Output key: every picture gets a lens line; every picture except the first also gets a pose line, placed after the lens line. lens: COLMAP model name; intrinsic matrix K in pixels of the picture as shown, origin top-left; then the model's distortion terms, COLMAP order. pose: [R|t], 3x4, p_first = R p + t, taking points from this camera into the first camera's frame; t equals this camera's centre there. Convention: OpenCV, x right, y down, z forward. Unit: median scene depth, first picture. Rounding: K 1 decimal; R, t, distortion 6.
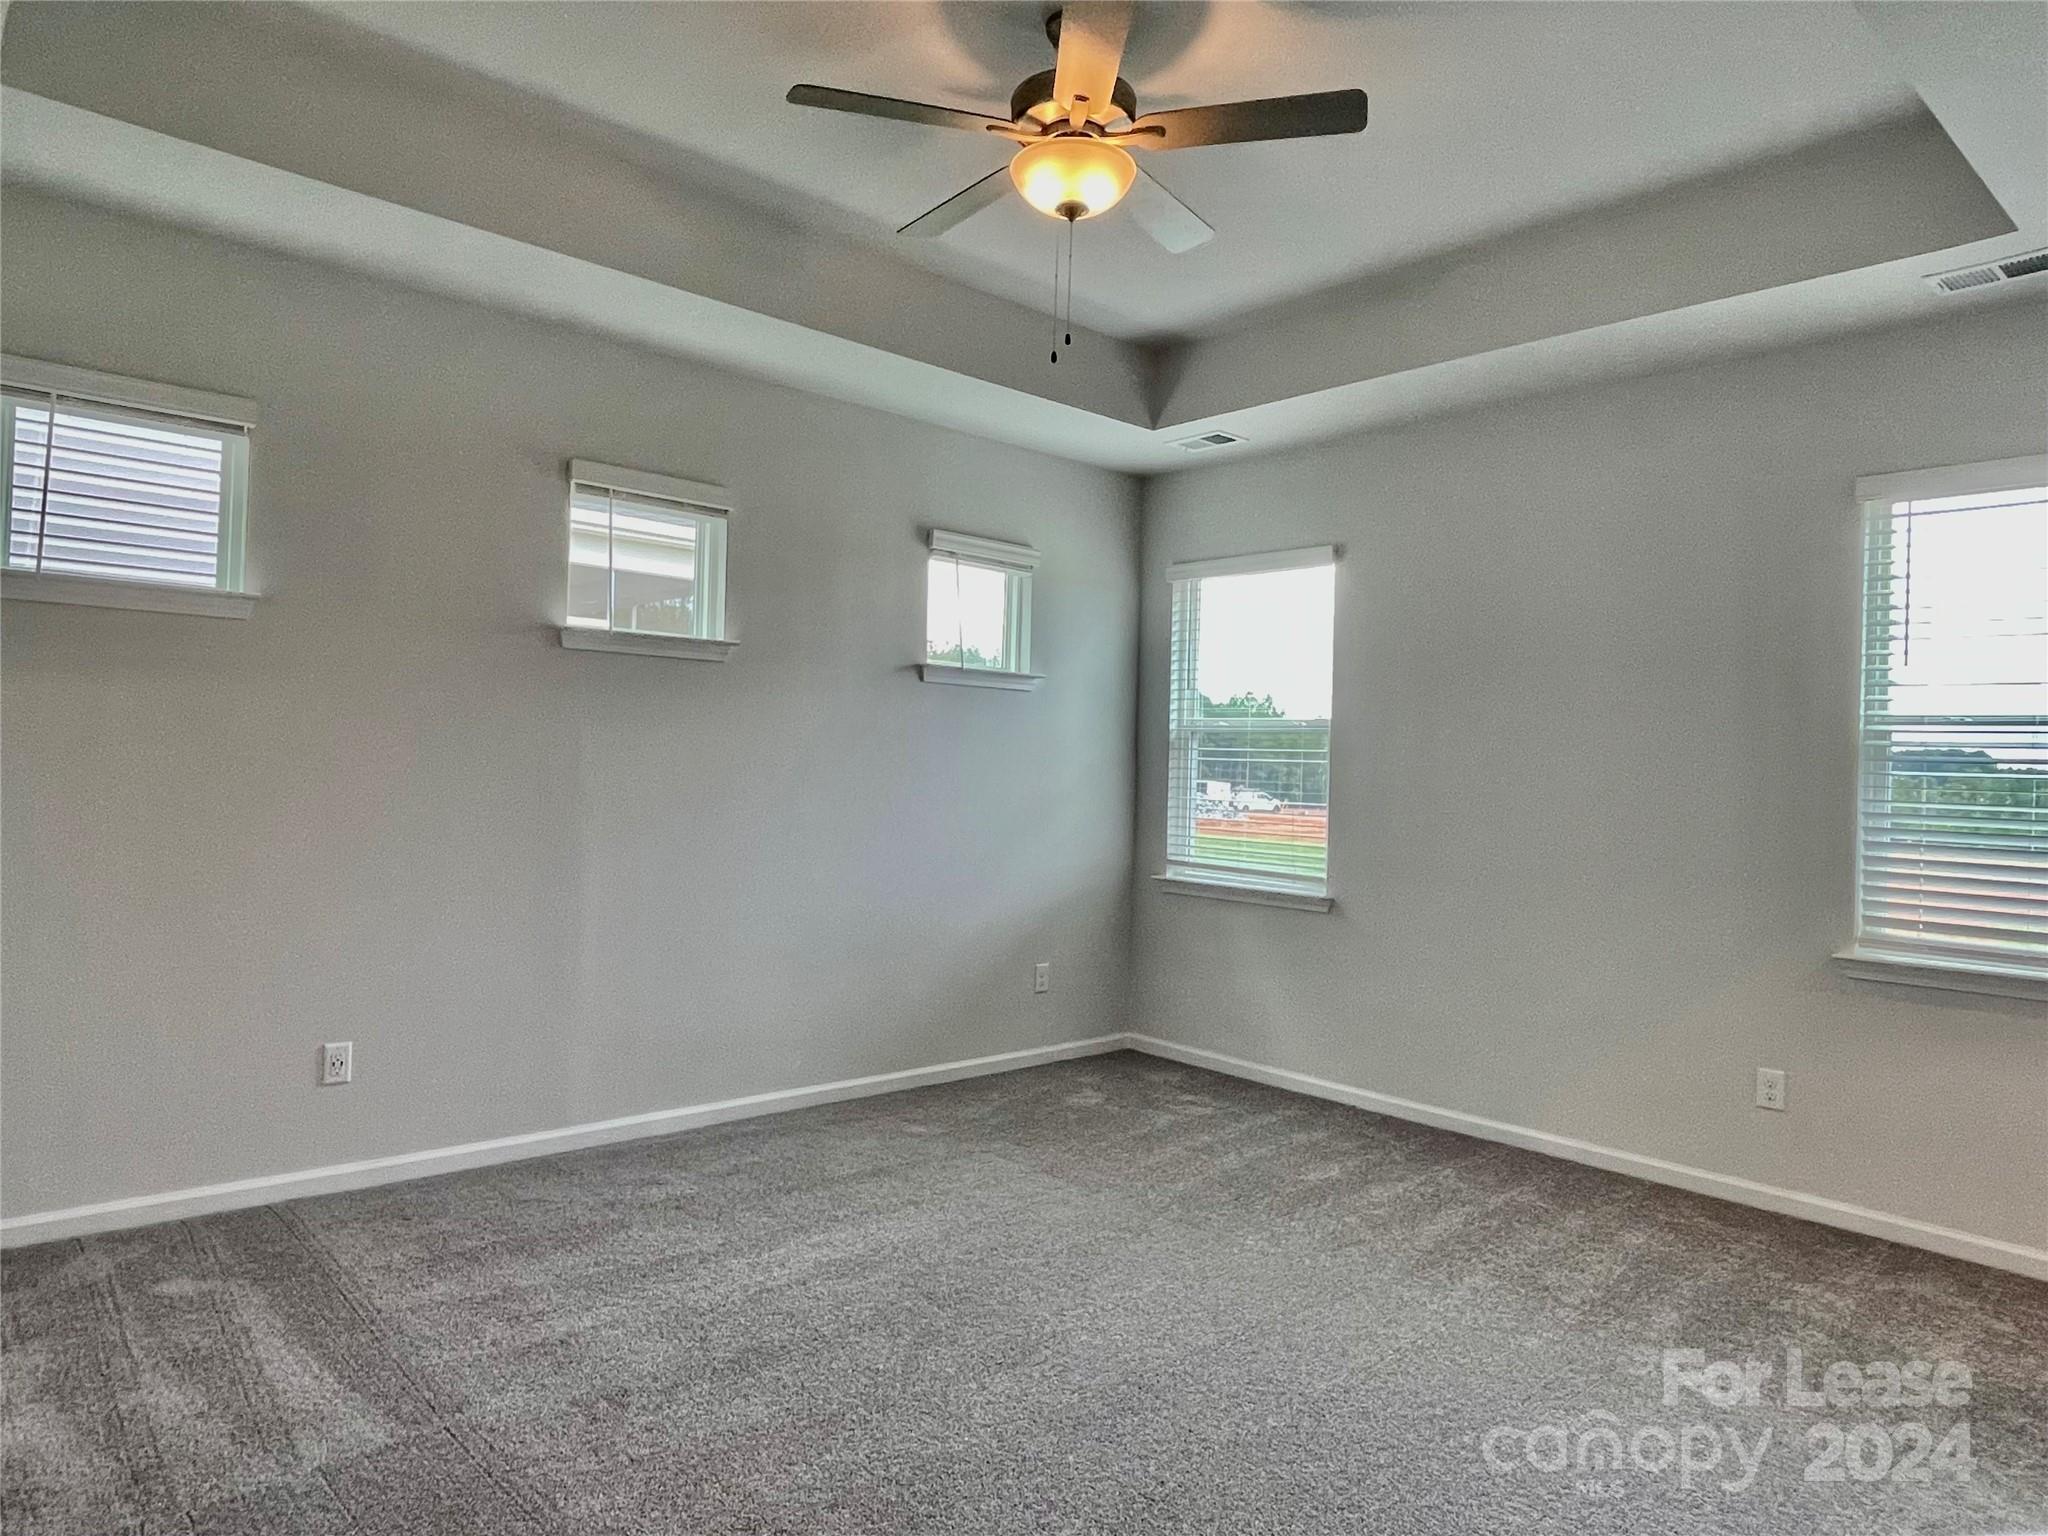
lens RADIAL K [[1277.3, 0, 1023.6], [0, 1277.3, 768.7], [0, 0, 1]] dist [-0.007791, -0.002964]
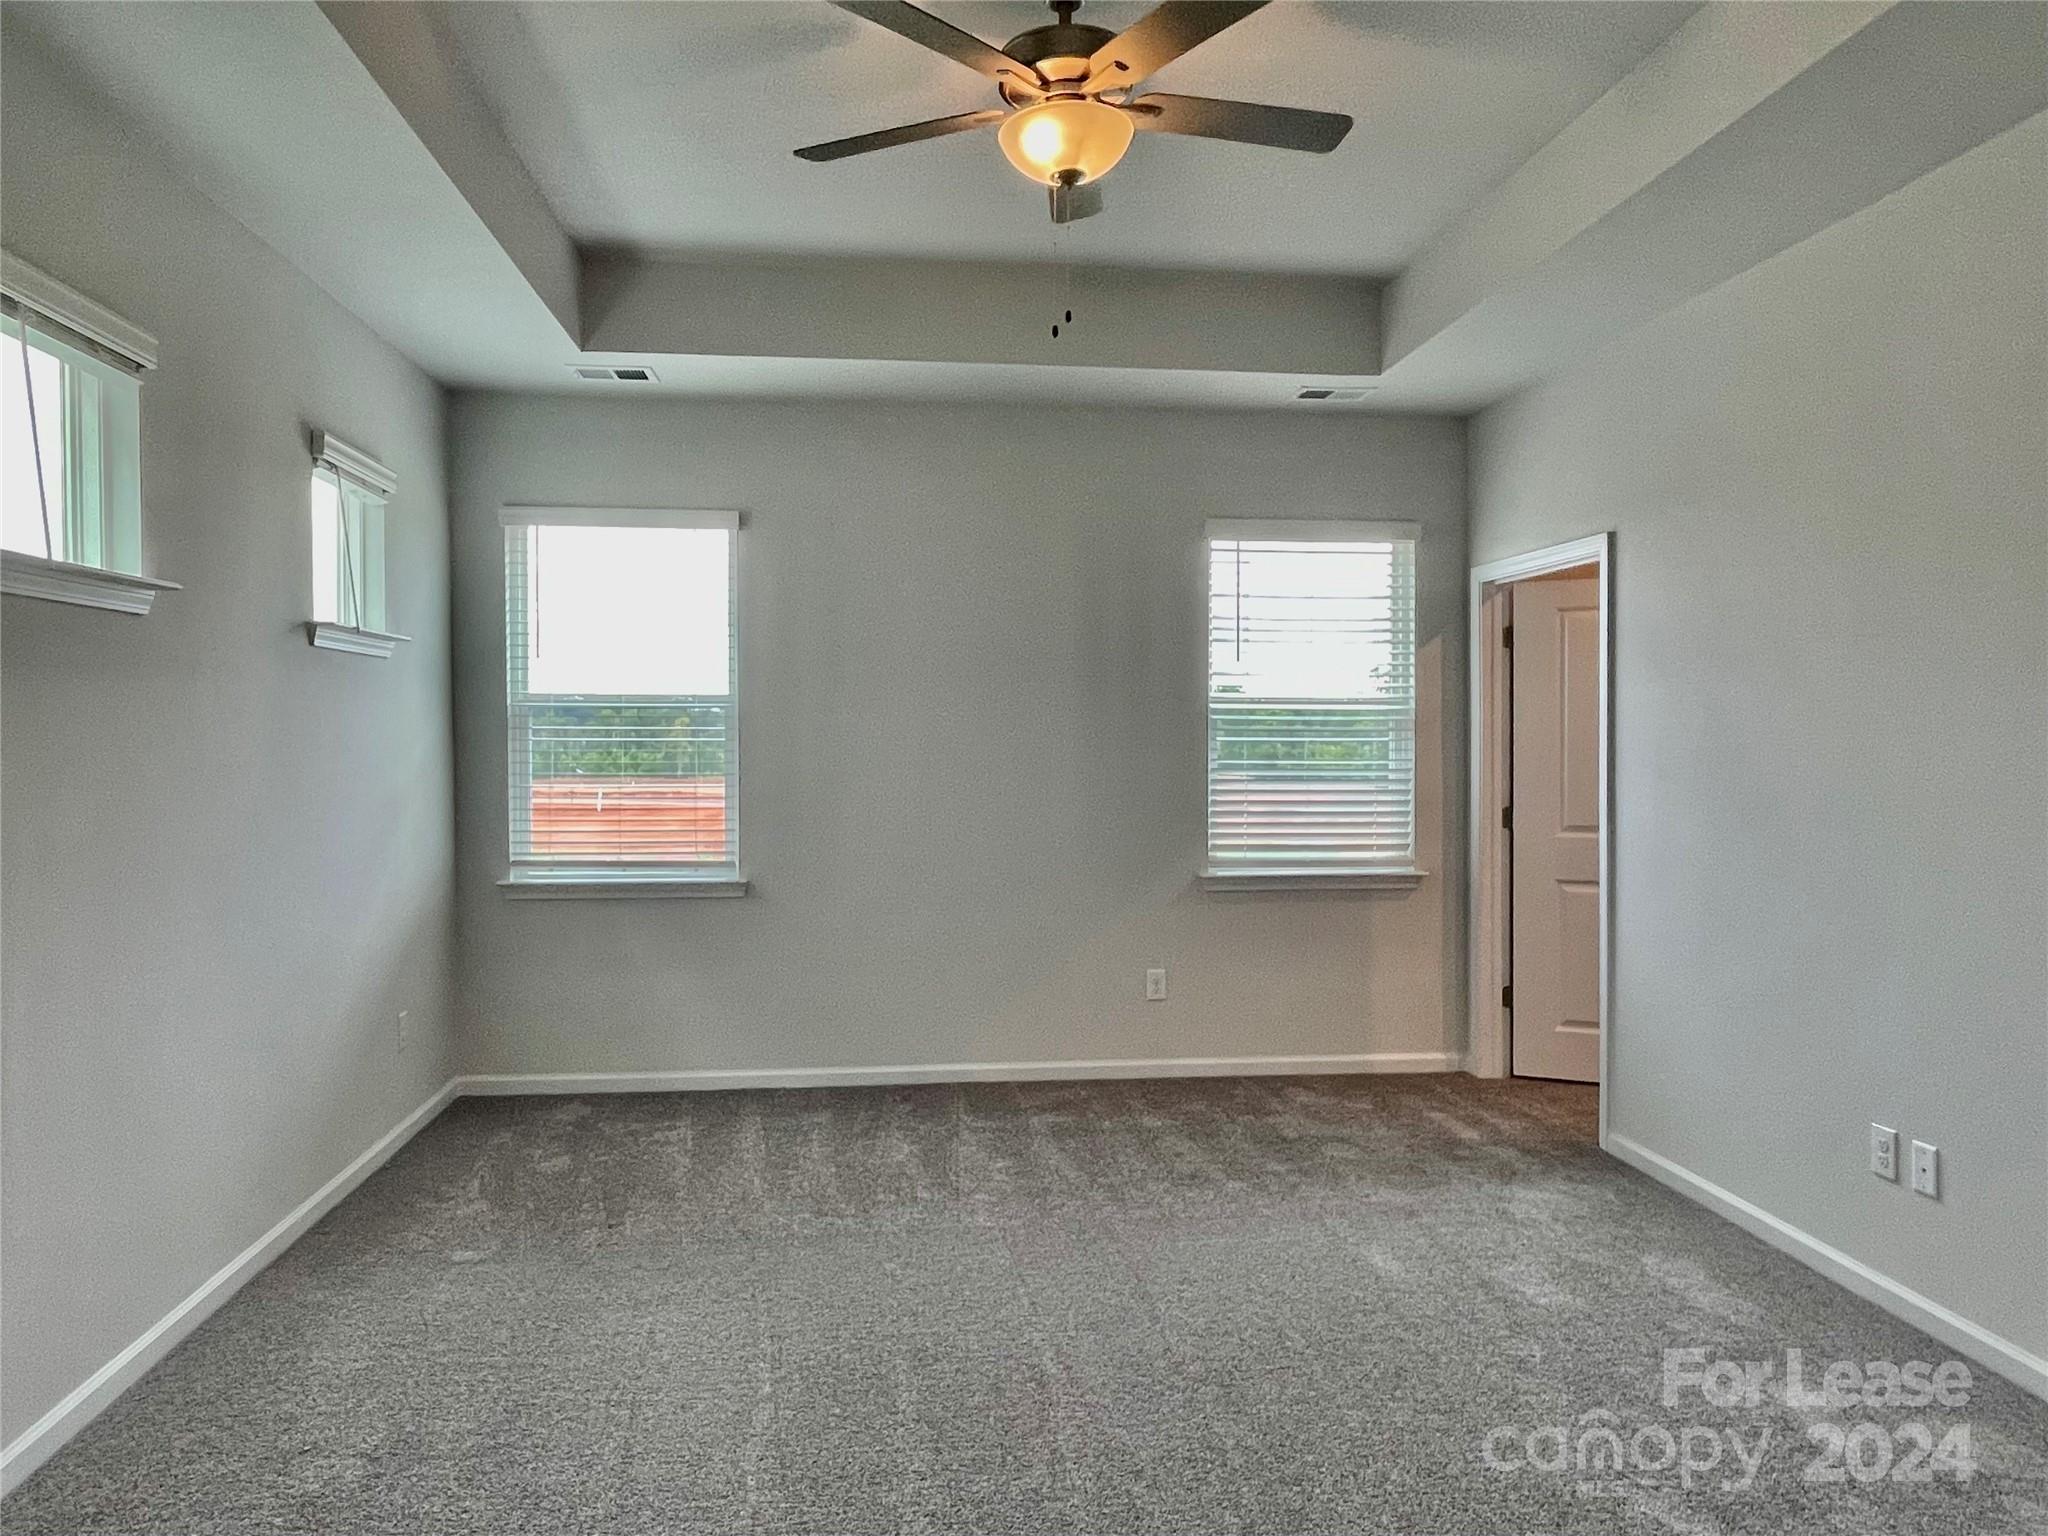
lens RADIAL K [[1322.2, 0, 1024.0], [0, 1322.2, 768.0], [0, 0, 1]] dist [0.002606, 0.000318]
pose [[0.586367, -0.051918, 0.808380, -0.444146], [0.019698, 0.998563, 0.049844, -0.029964], [-0.809806, -0.013303, 0.586547, 0.253208]]
